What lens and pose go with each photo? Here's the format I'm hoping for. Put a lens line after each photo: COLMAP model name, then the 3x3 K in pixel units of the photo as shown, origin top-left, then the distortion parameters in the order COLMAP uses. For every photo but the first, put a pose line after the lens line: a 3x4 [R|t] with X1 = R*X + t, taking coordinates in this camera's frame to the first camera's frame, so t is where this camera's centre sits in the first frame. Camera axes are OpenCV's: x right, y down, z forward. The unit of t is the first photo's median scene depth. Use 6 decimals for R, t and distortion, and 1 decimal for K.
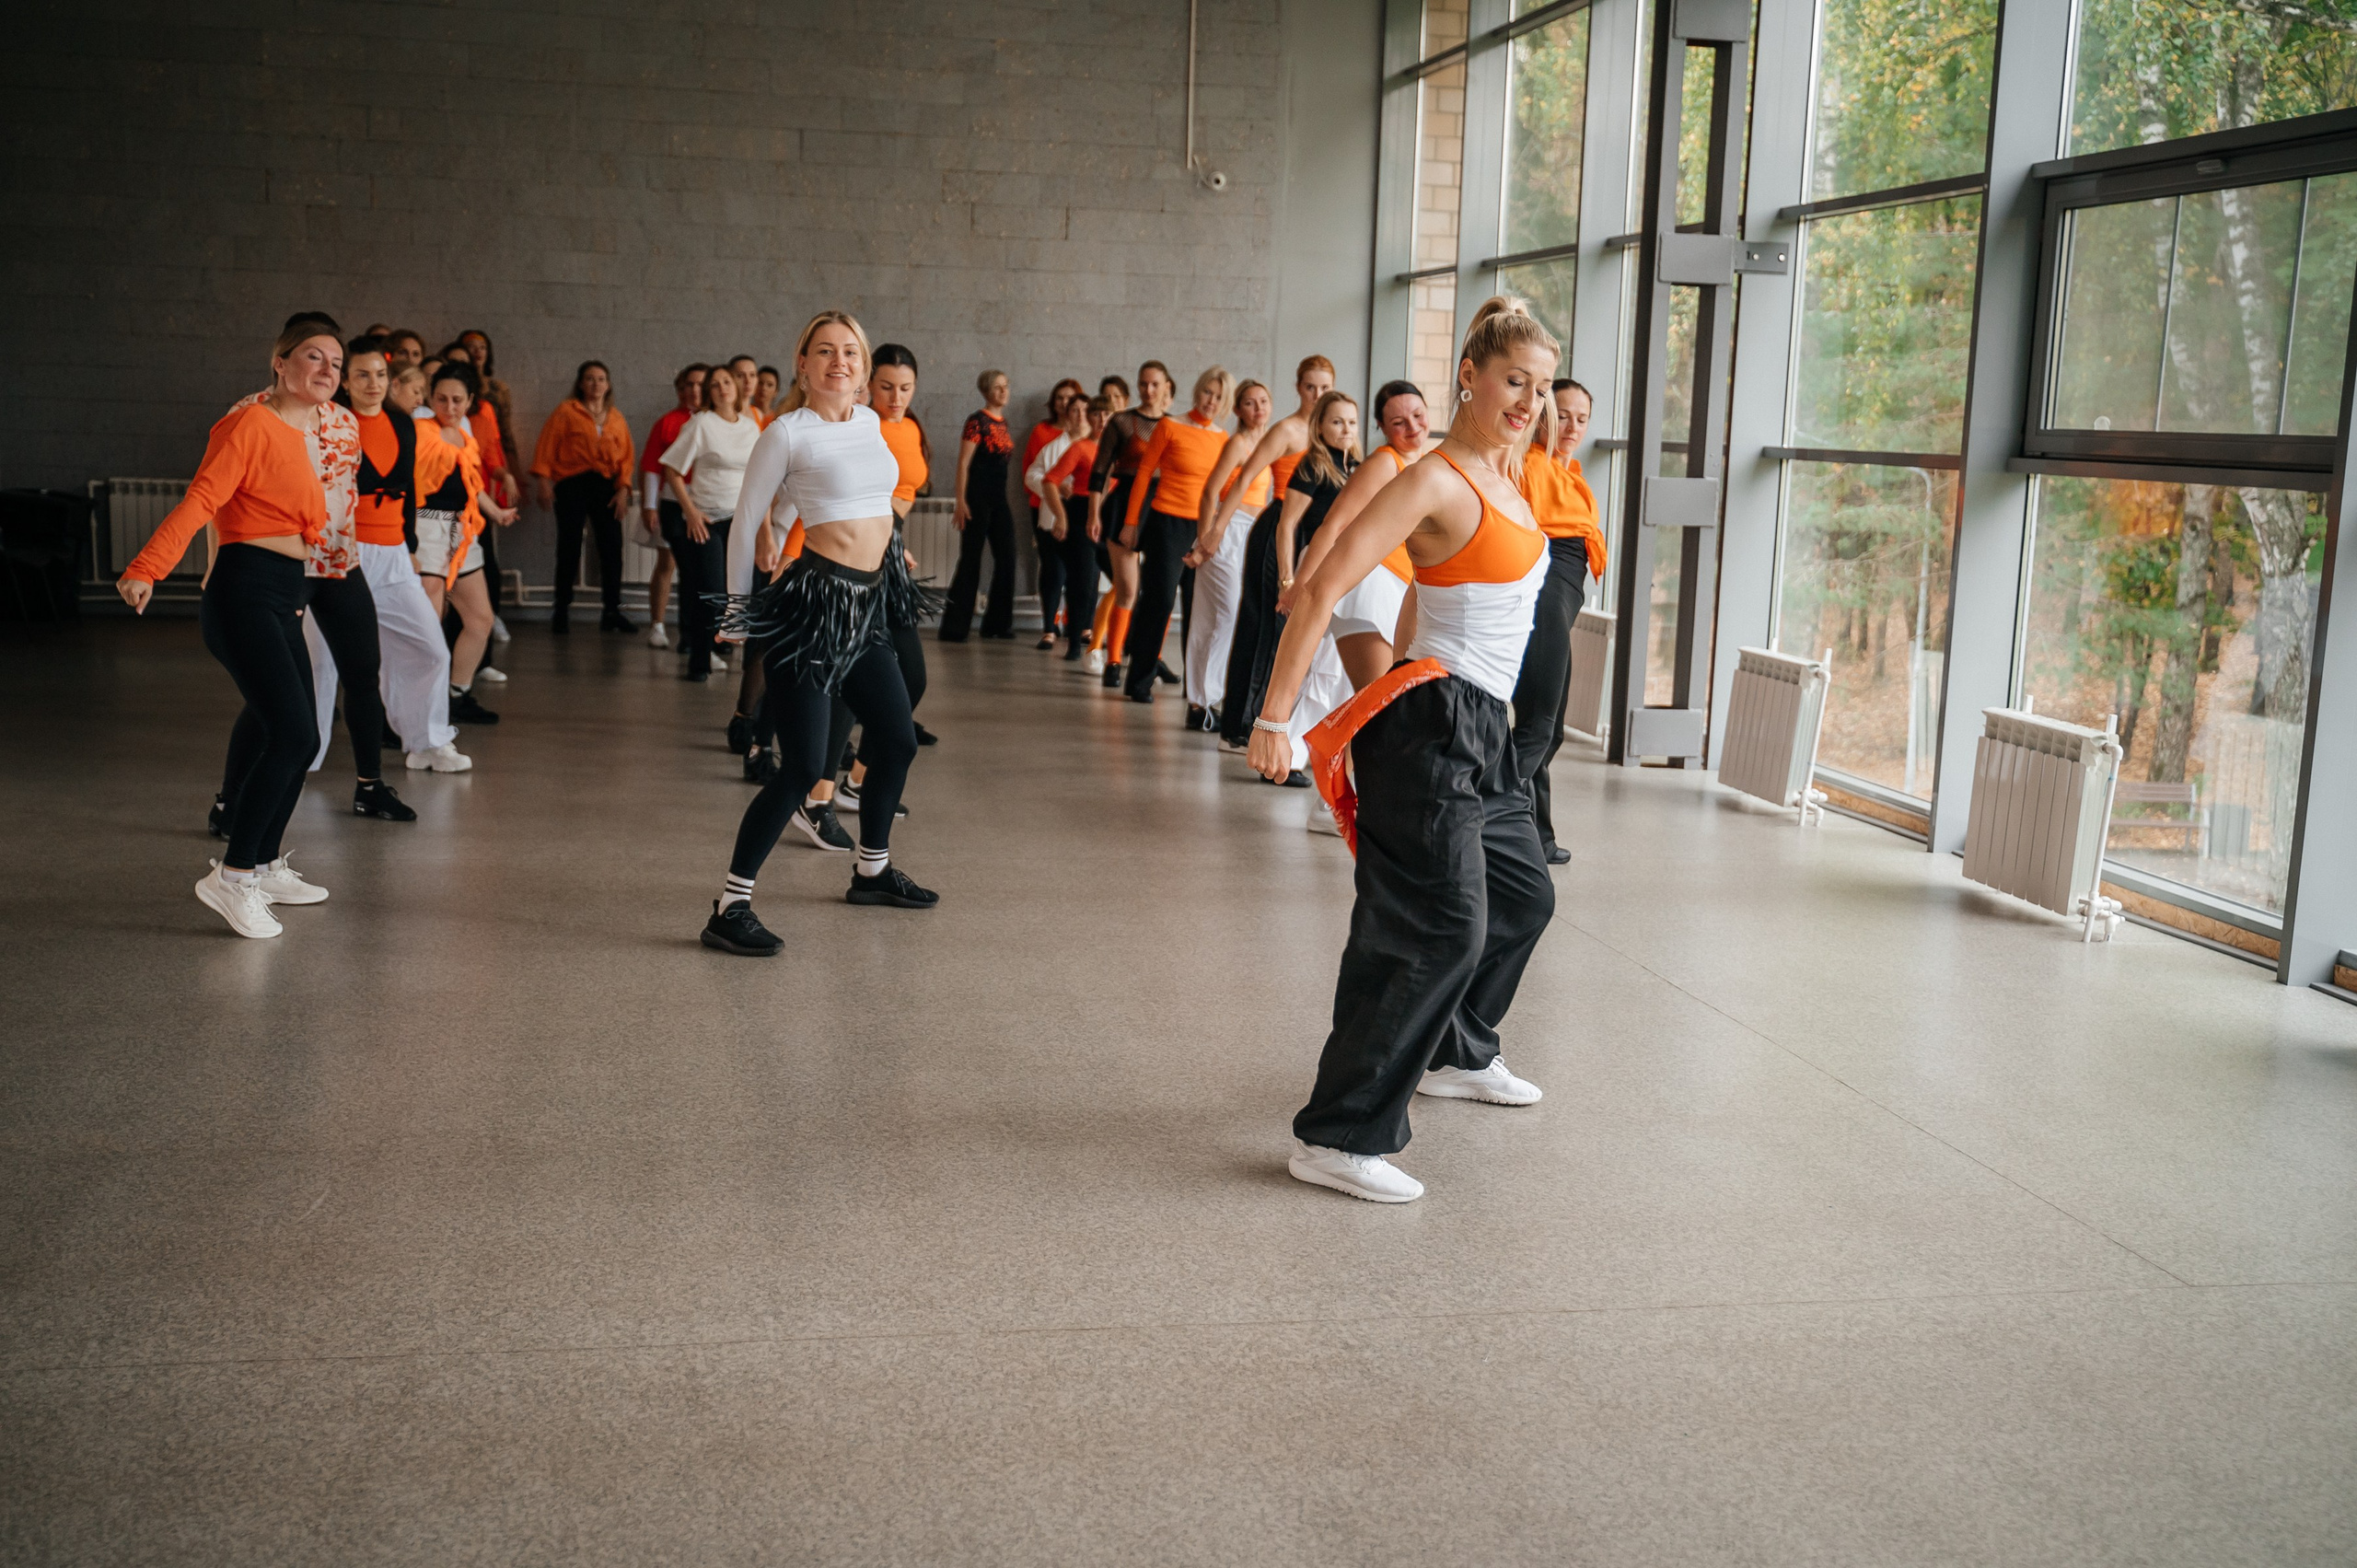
lens RADIAL K [[2450.3, 0, 1174.4], [0, 2450.3, 791.5], [0, 0, 1]] dist [-0.003588, 0.000000]
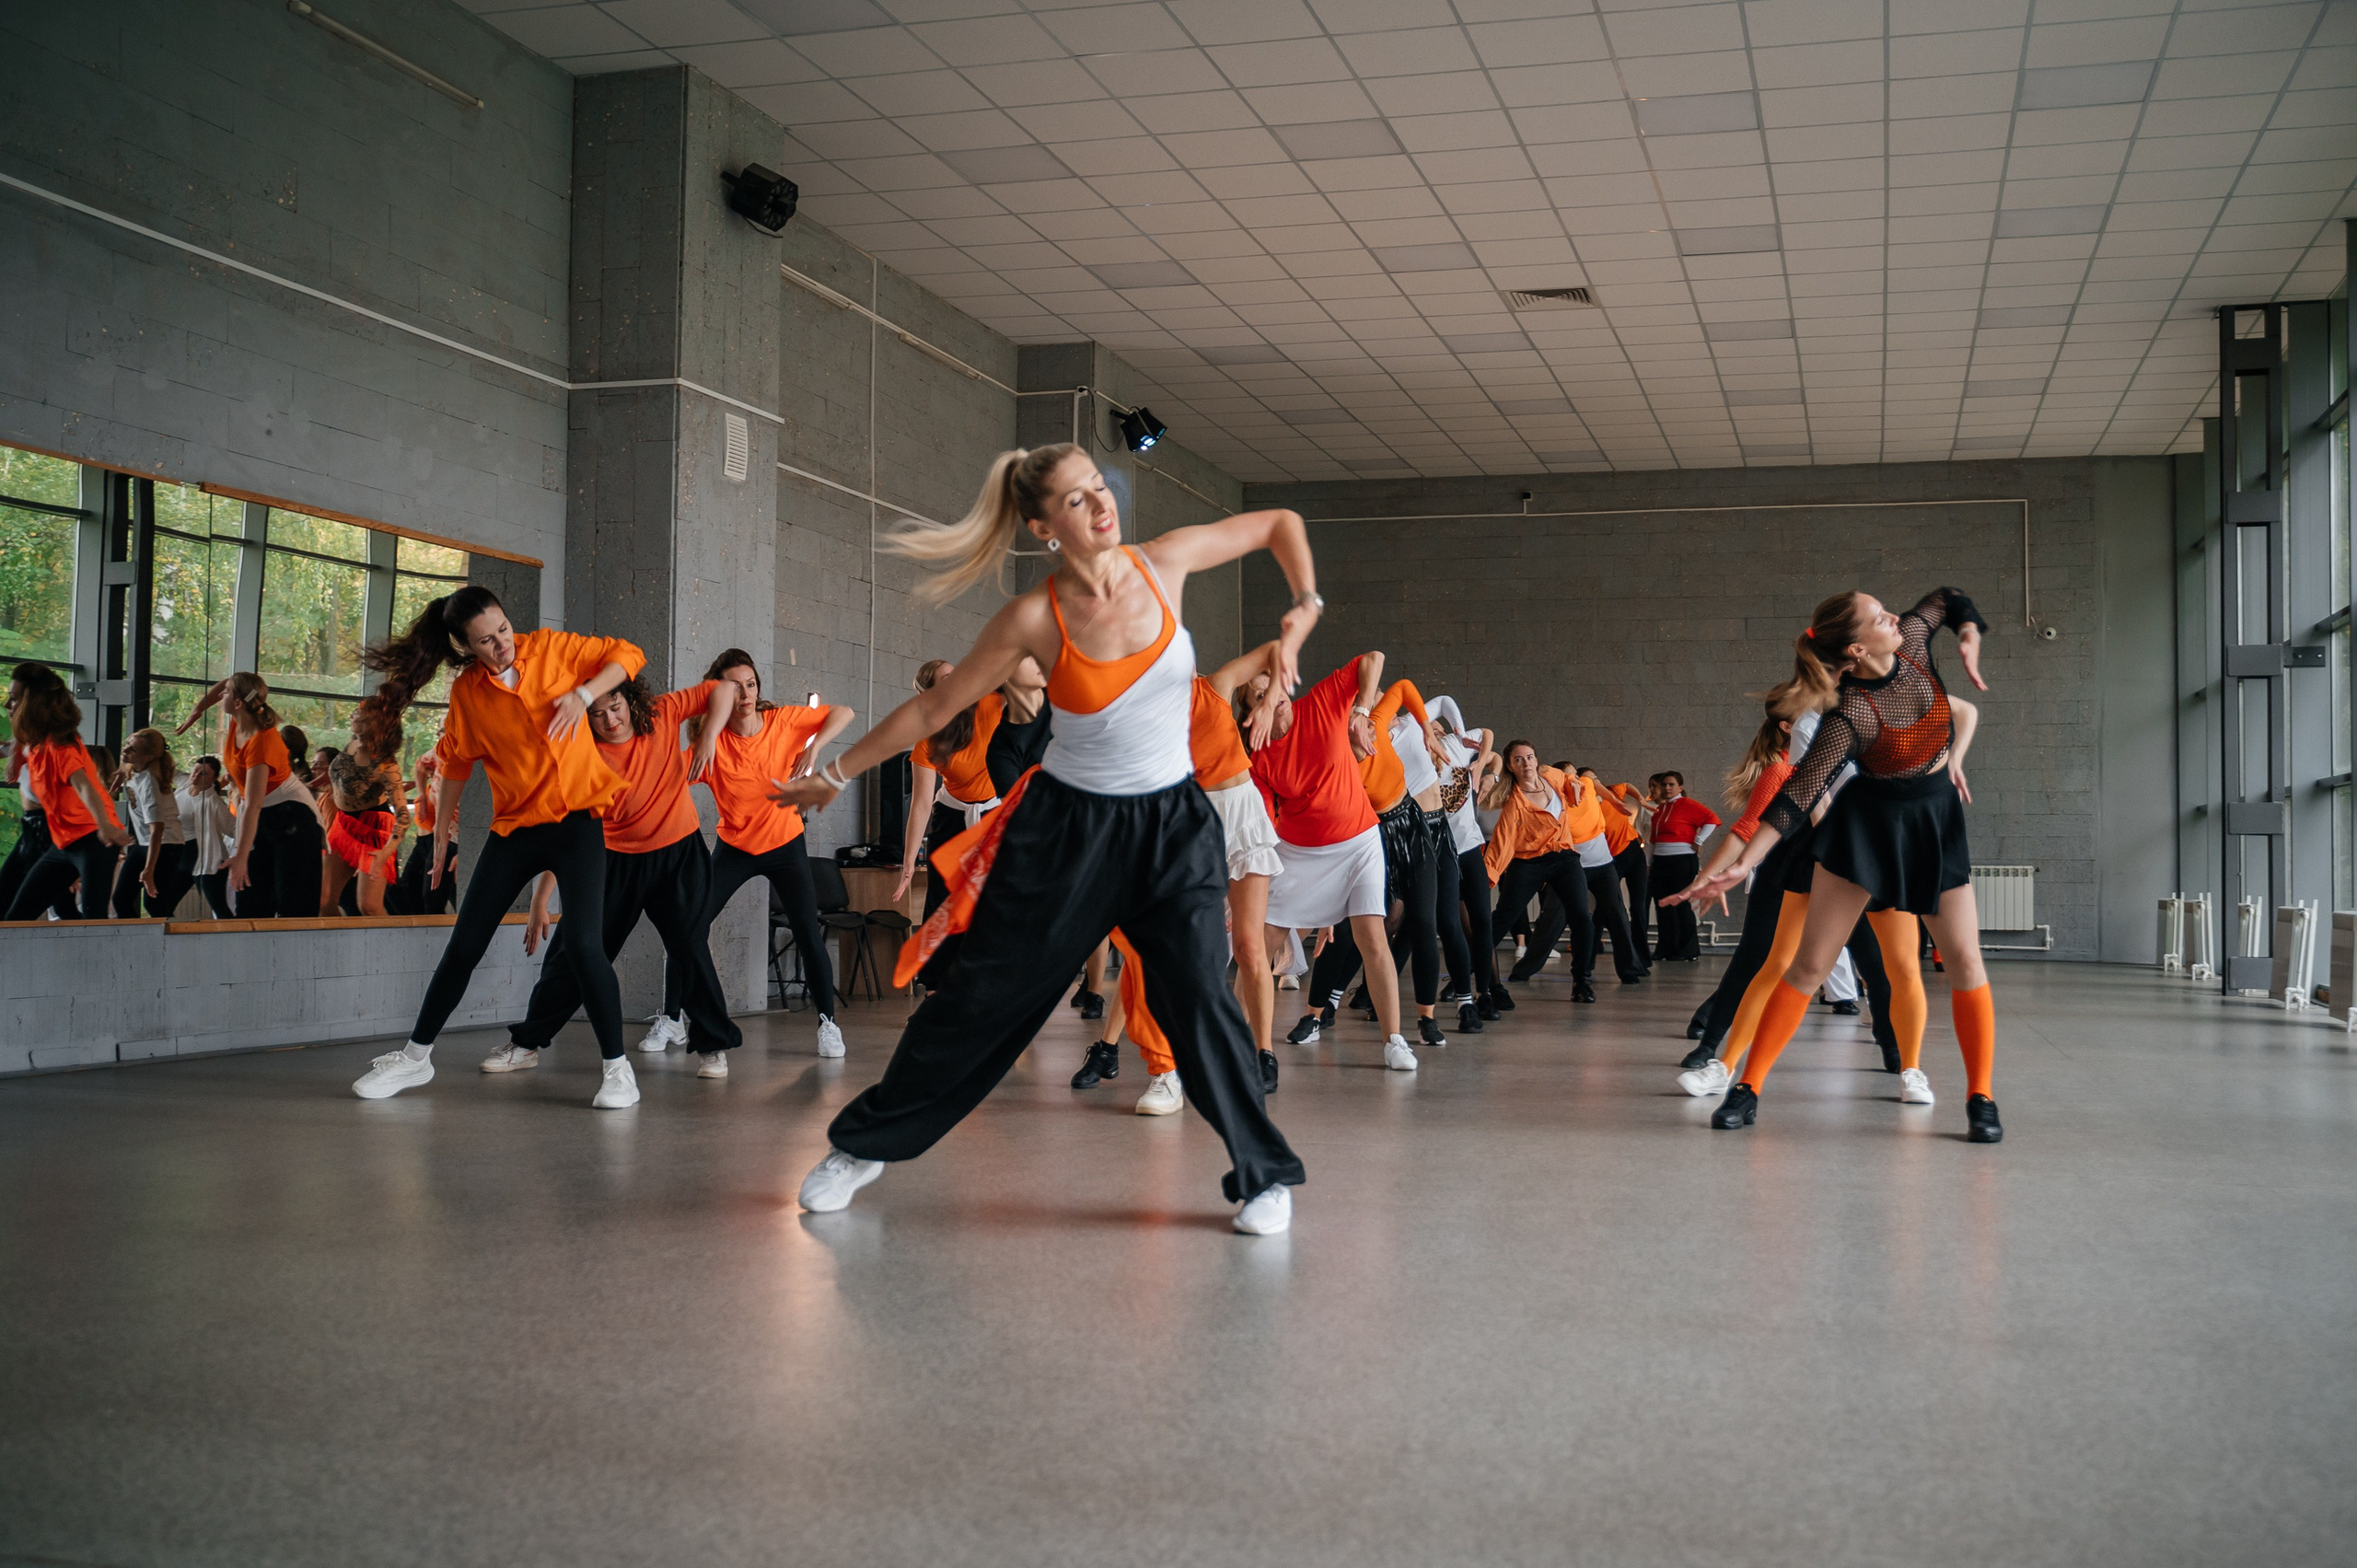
lens RADIAL K [[2361.7, 0, 1178.4], [0, 2361.7, 780.3], [0, 0, 1]] dist [0.001886, 0.000000]
pose [[0.879038, -0.036250, -0.475371, 0.238447], [-0.059979, 0.980774, -0.185700, 0.122872], [0.472963, 0.191750, 0.859964, -0.409495]]
